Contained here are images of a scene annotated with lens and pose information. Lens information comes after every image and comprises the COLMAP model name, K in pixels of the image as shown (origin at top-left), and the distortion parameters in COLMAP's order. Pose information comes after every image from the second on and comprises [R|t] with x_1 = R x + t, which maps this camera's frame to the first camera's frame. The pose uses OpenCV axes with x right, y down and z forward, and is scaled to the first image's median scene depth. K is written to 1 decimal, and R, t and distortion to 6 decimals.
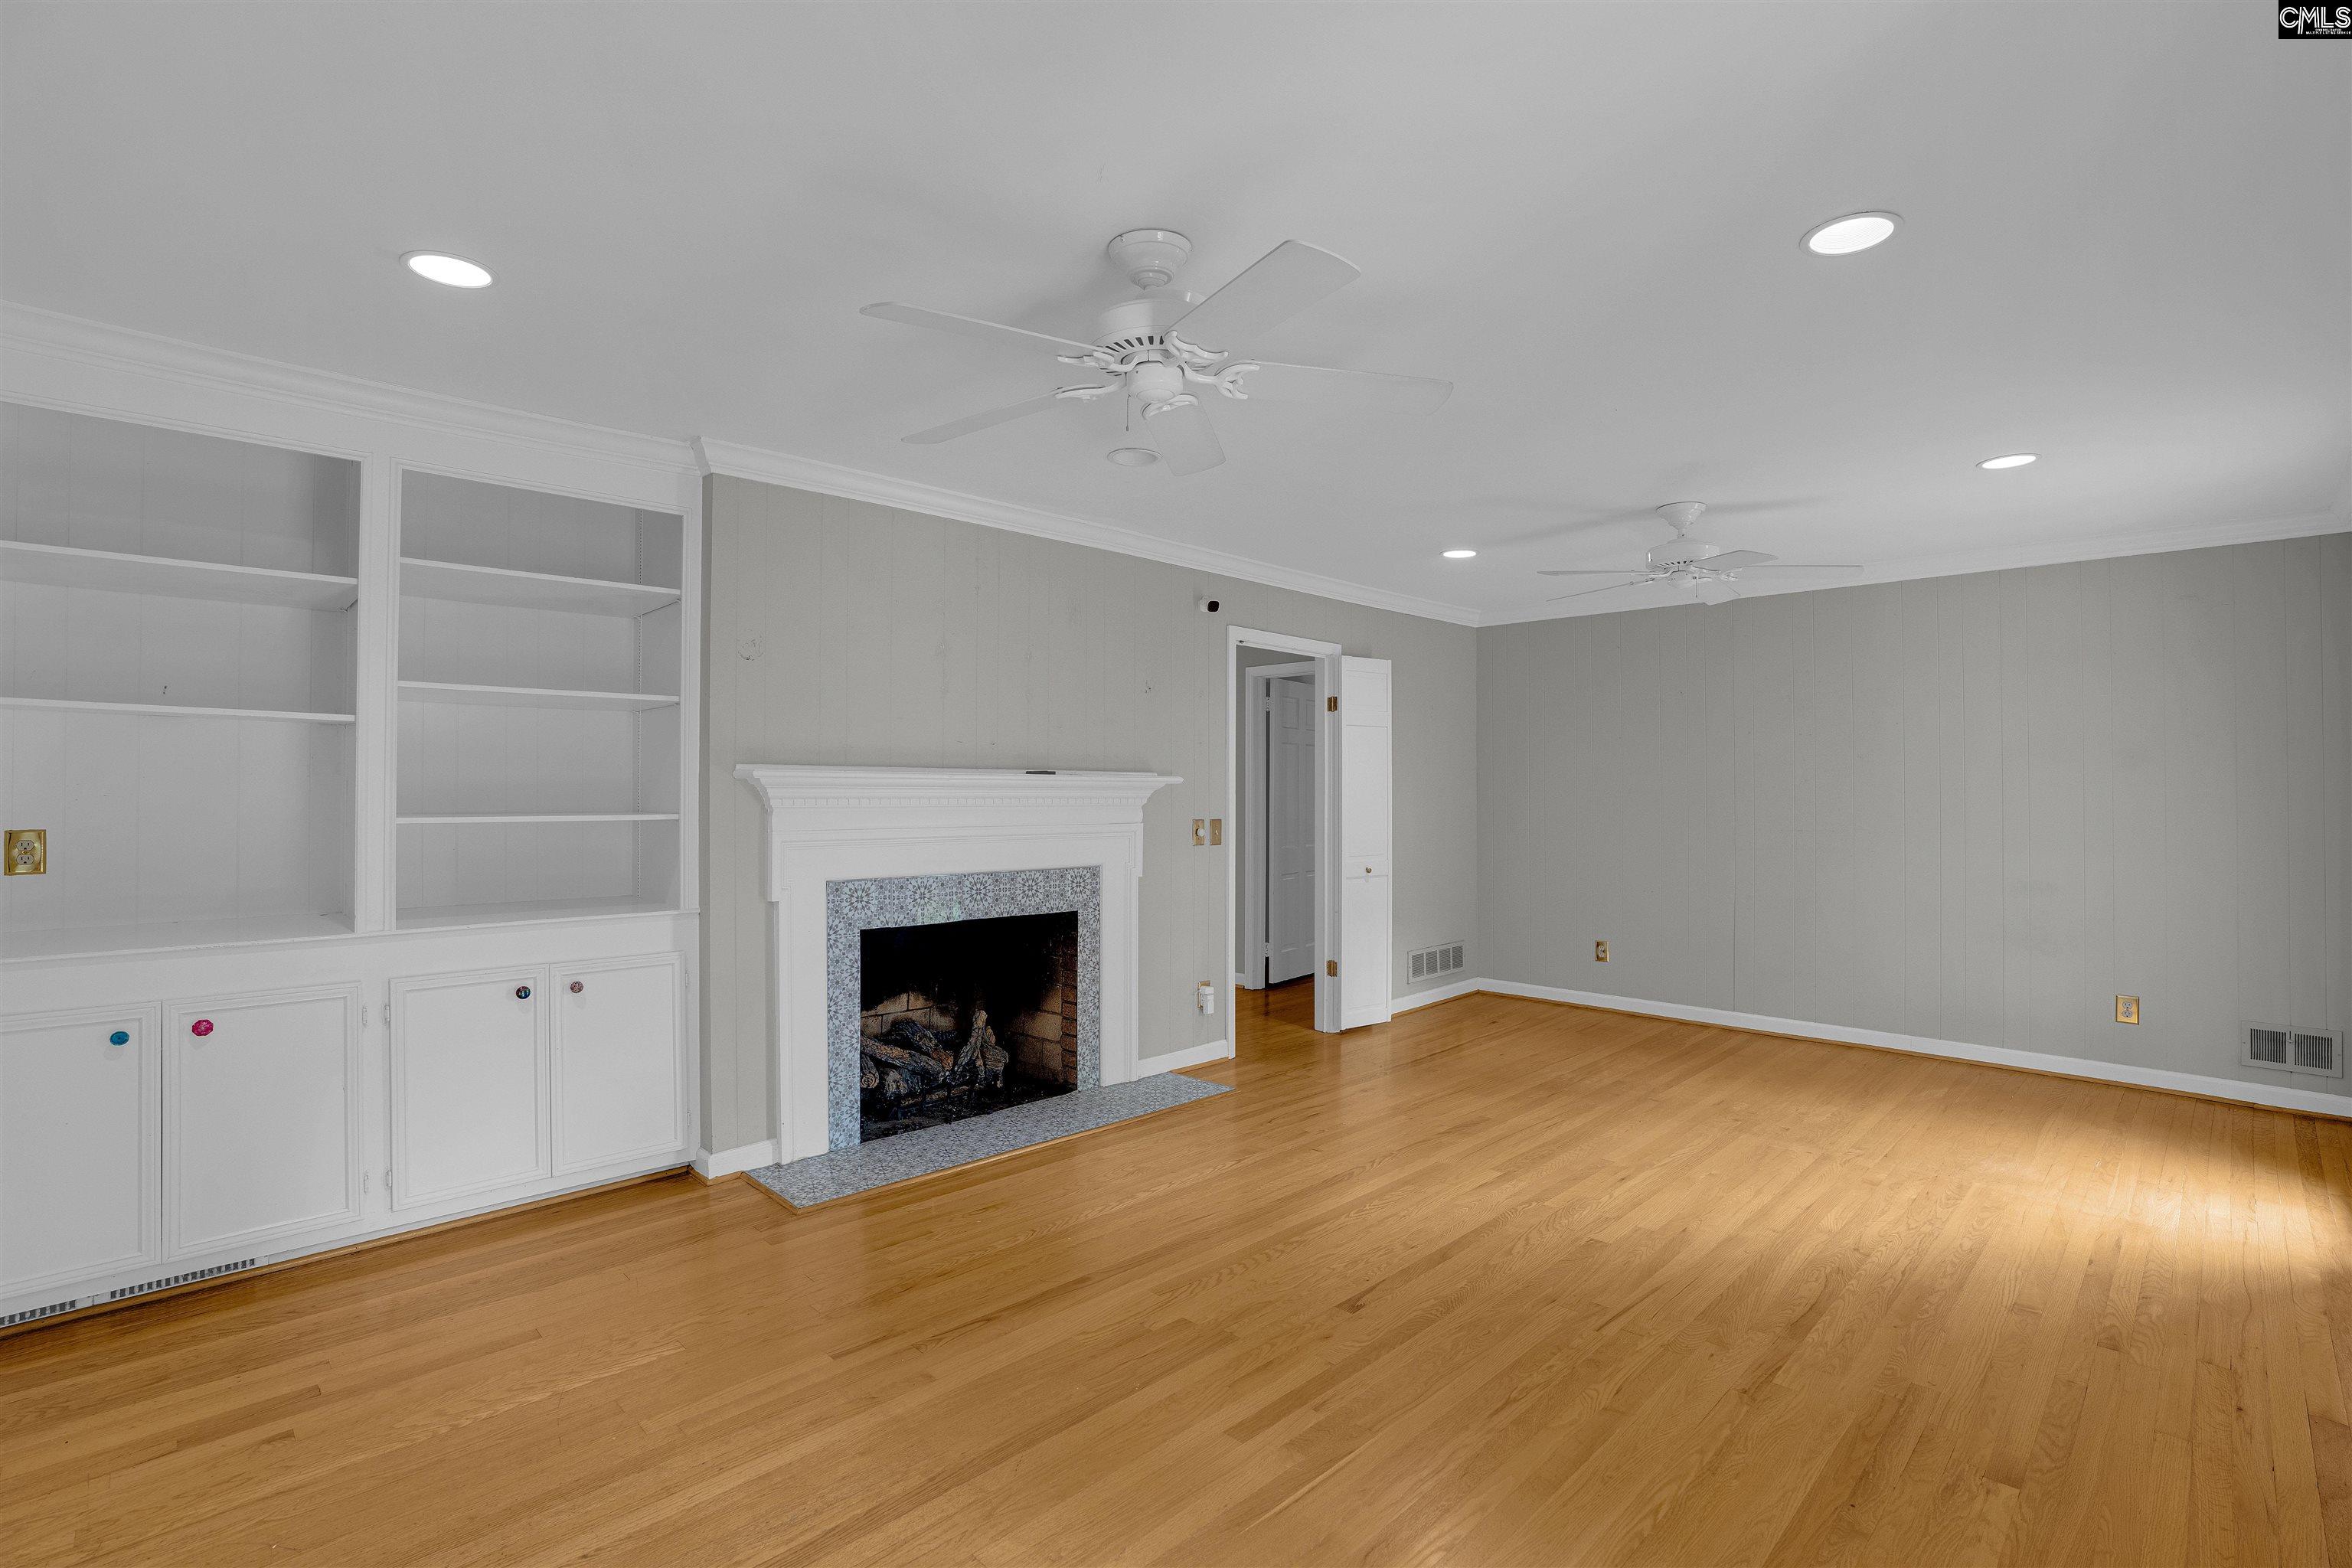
lens RADIAL K [[1089.5, 0, 1159.7], [0, 1089.5, 780.6], [0, 0, 1]] dist [-0.047383, 0.002730]
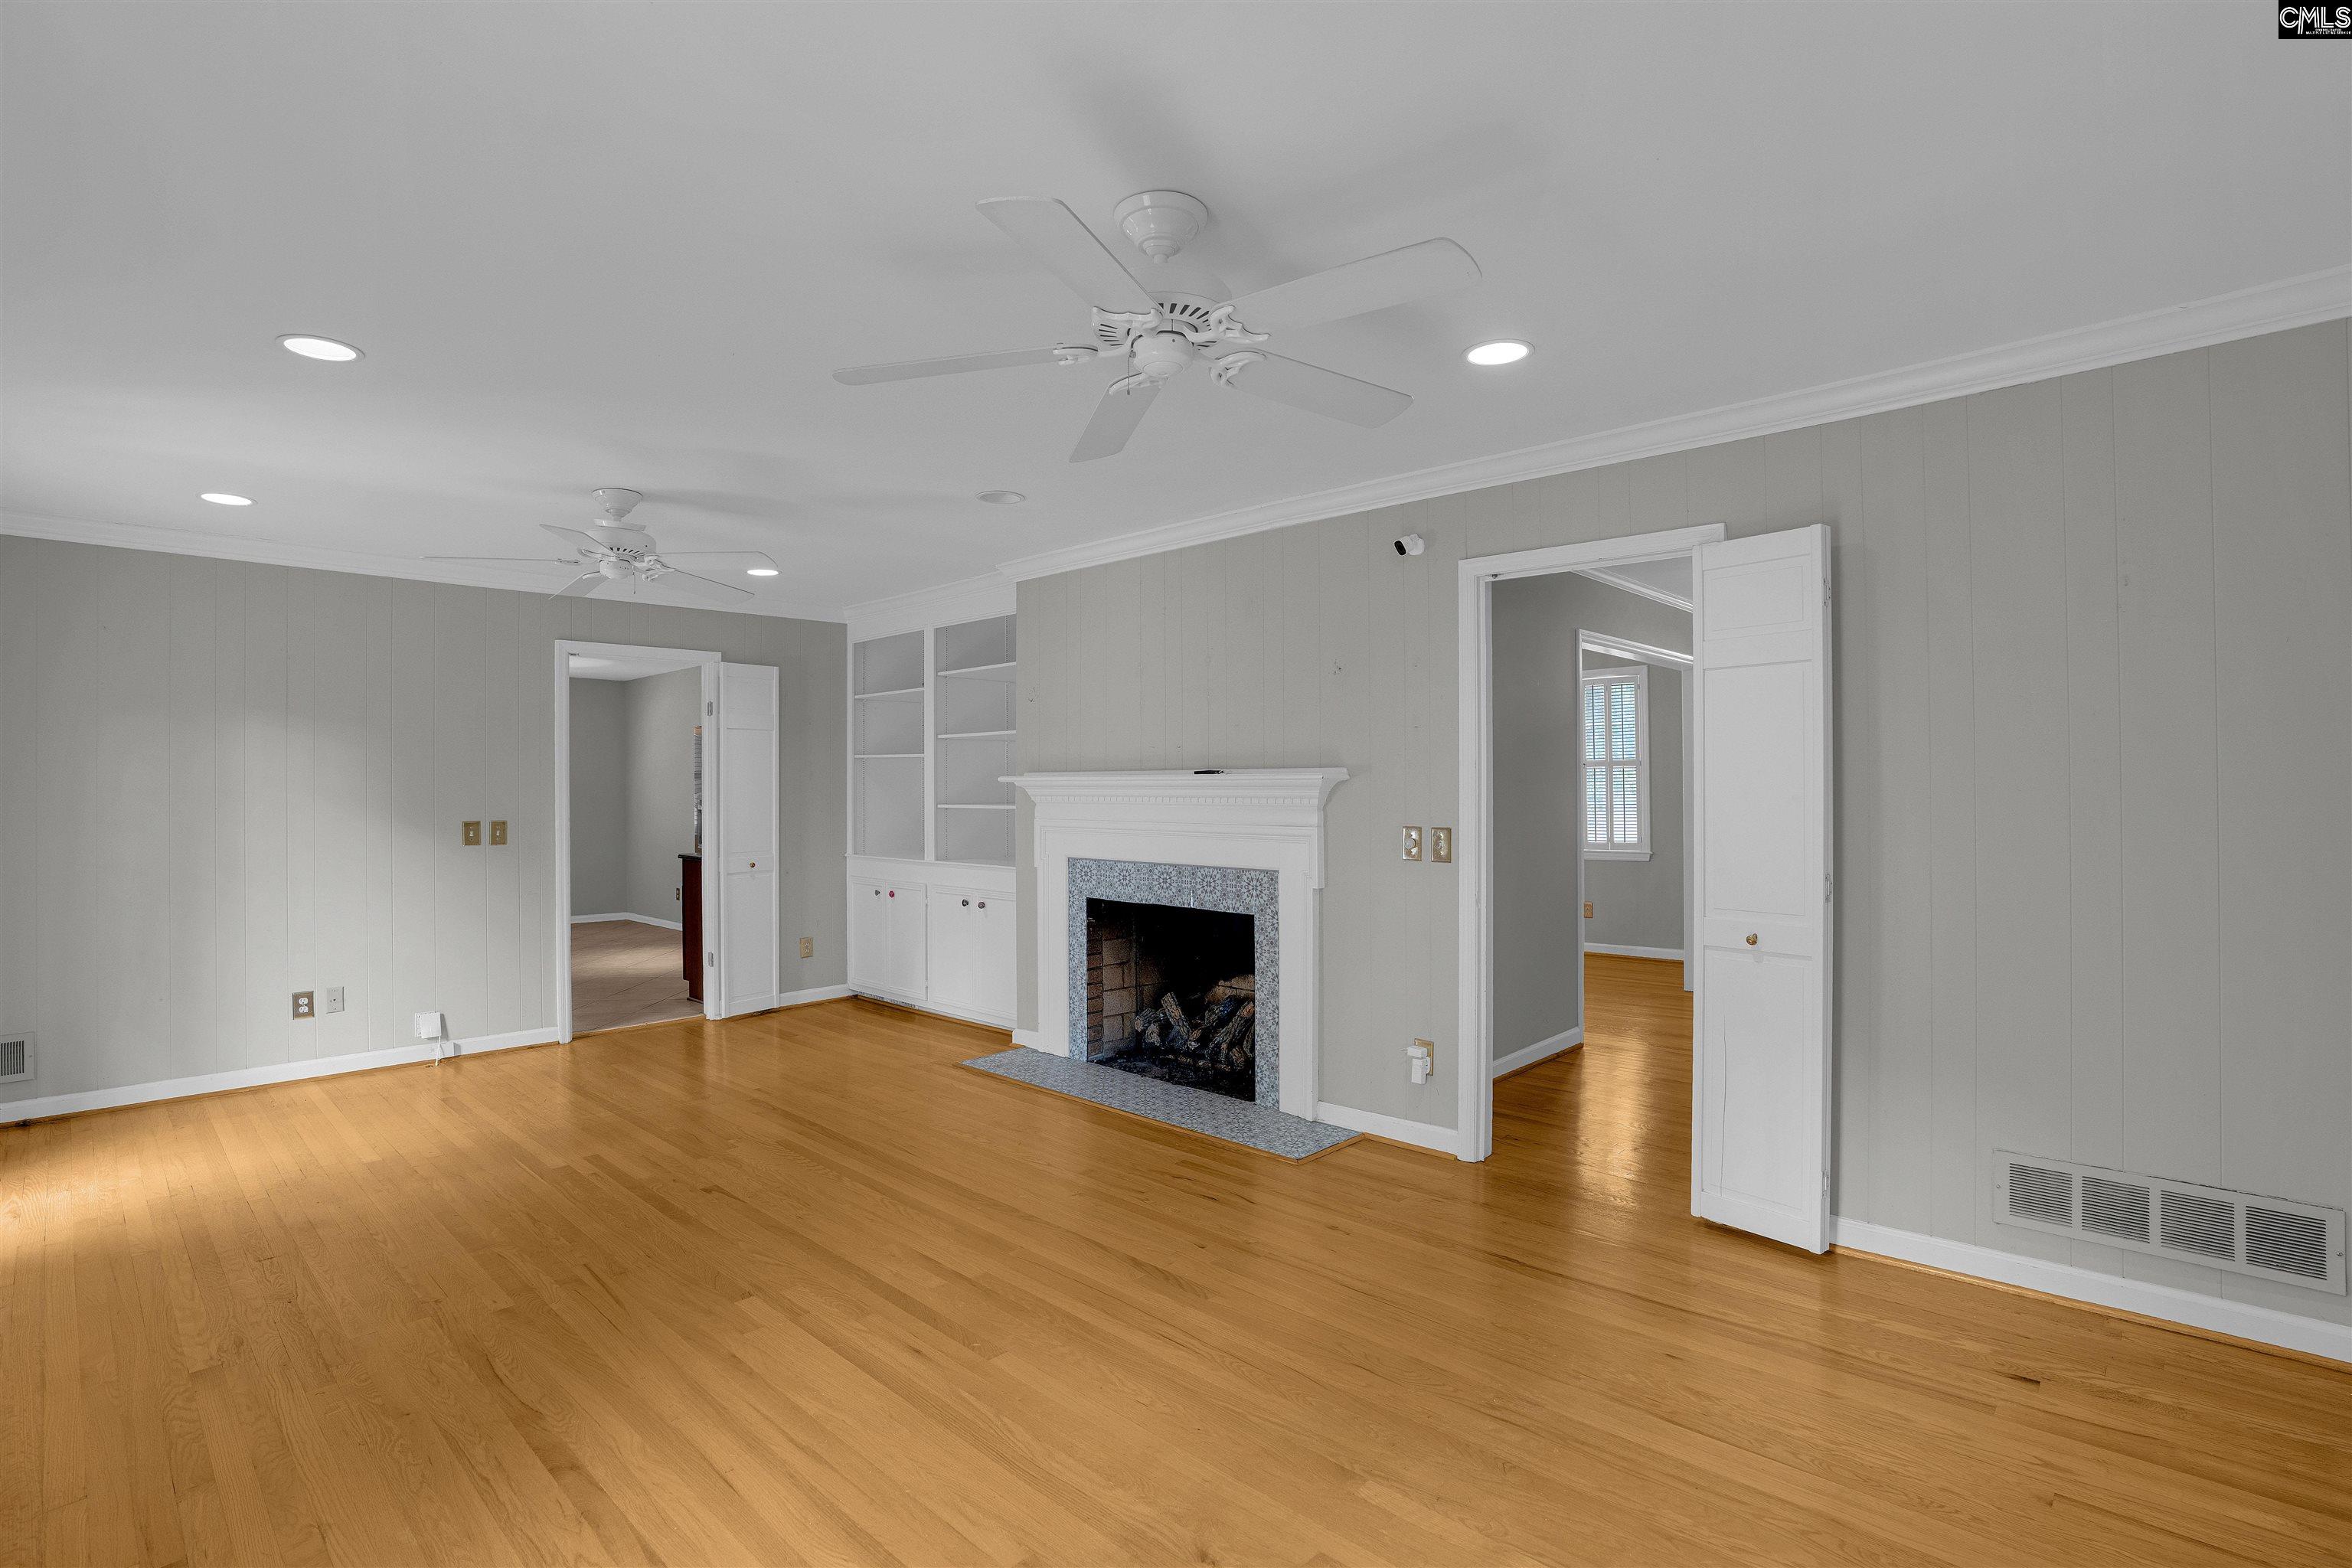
lens RADIAL K [[1089.5, 0, 1162.7], [0, 1089.5, 791.0], [0, 0, 1]] dist [-0.047383, 0.002730]
pose [[0.038876, -0.003929, -0.999236, 0.964457], [0.009950, 0.999944, -0.003544, 0.014561], [0.999195, -0.009805, 0.038912, 0.971162]]
